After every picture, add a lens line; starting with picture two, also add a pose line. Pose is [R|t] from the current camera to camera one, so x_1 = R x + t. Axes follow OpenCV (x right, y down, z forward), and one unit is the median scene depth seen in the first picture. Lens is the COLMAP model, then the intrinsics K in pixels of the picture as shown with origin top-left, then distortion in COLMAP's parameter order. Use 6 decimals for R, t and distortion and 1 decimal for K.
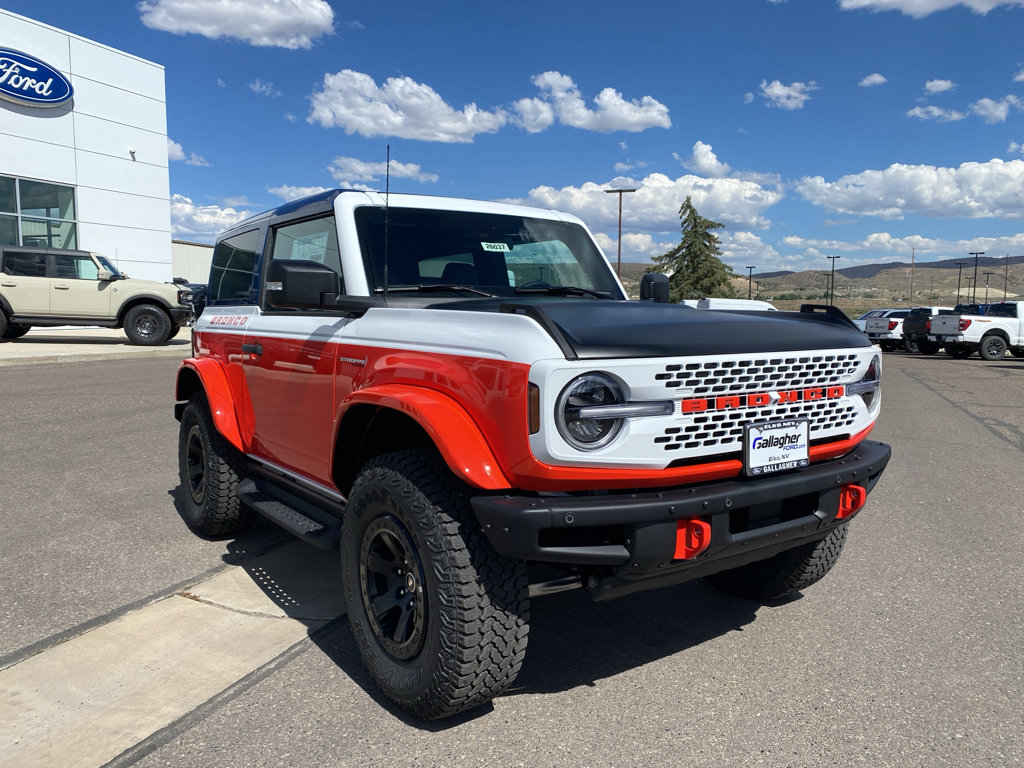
lens RADIAL K [[784.0, 0, 521.6], [0, 784.0, 386.5], [0, 0, 1]] dist [0.030733, -0.030887]
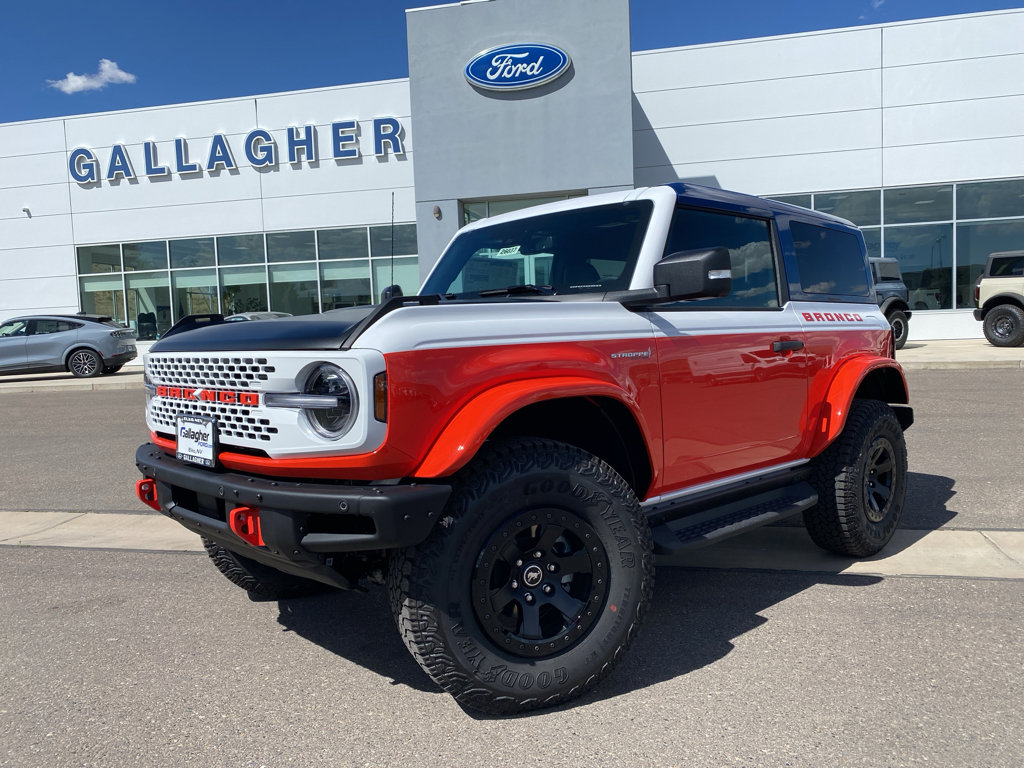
lens RADIAL K [[783.6, 0, 512.0], [0, 783.6, 384.0], [0, 0, 1]] dist [0.028657, -0.043305]
pose [[0.156638, 0.054892, -0.986129, 1.388560], [-0.064184, 0.996910, 0.045297, -0.072883], [0.985568, 0.056198, 0.159677, 1.204528]]
